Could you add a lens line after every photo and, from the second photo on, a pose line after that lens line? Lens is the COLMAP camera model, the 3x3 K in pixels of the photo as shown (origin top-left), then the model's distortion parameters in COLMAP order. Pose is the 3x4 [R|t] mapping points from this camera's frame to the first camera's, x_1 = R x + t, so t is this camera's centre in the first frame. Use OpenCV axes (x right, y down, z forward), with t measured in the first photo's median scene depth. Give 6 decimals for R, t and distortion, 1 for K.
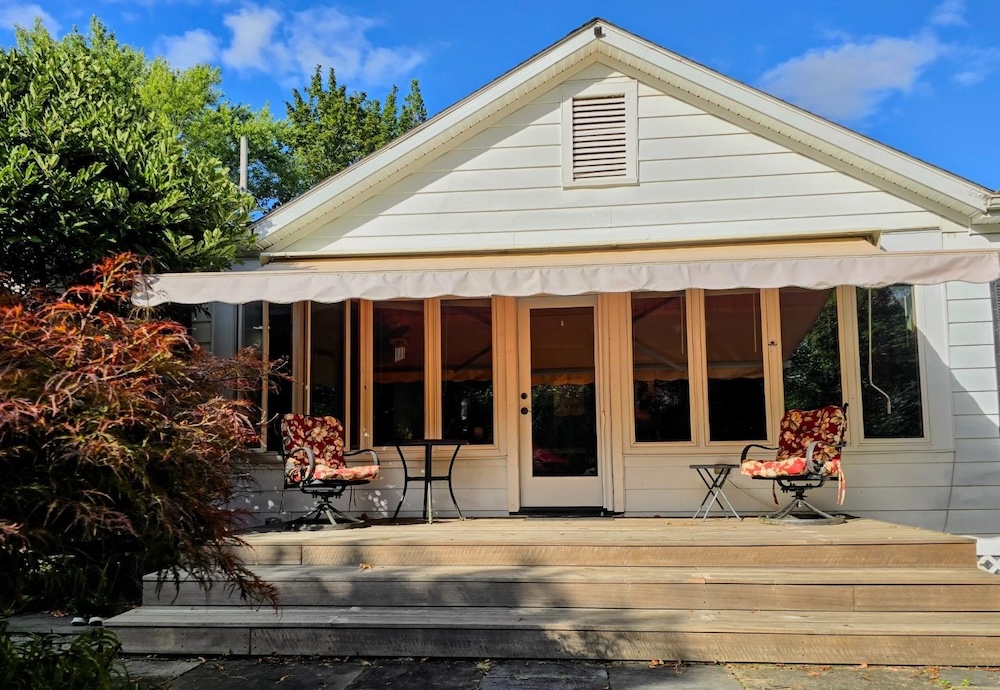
lens RADIAL K [[673.4, 0, 506.1], [0, 673.4, 382.1], [0, 0, 1]] dist [0.069709, -0.045926]
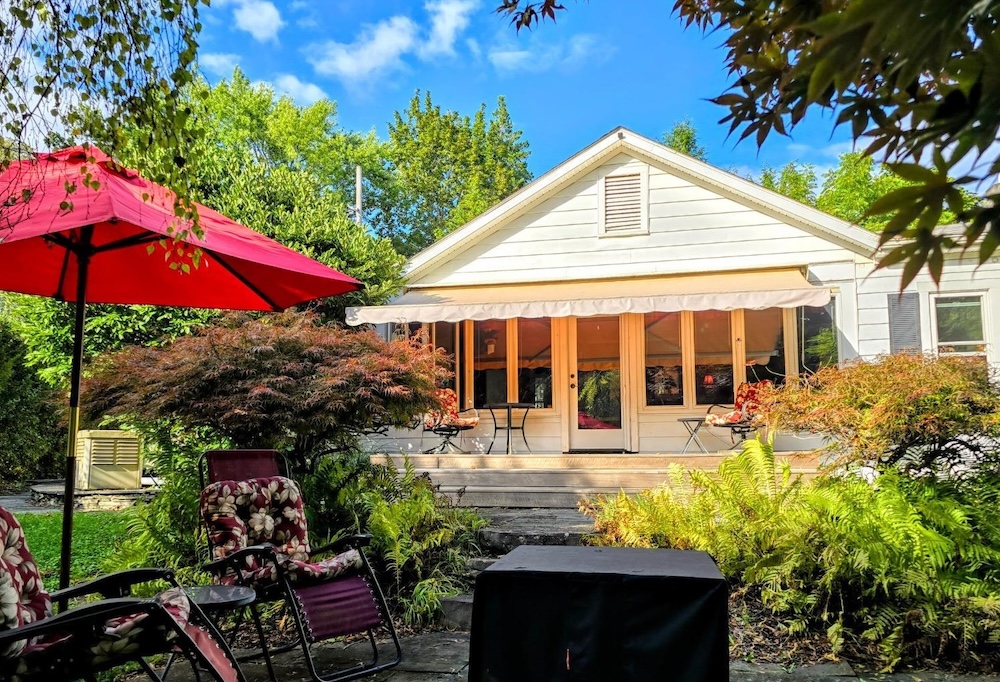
lens RADIAL K [[673.4, 0, 498.4], [0, 673.4, 350.4], [0, 0, 1]] dist [0.069709, -0.045926]
pose [[0.990034, -0.009827, -0.140487, 0.075342], [0.004825, 0.999344, -0.035902, 0.016536], [0.140747, 0.034866, 0.989431, -0.521493]]
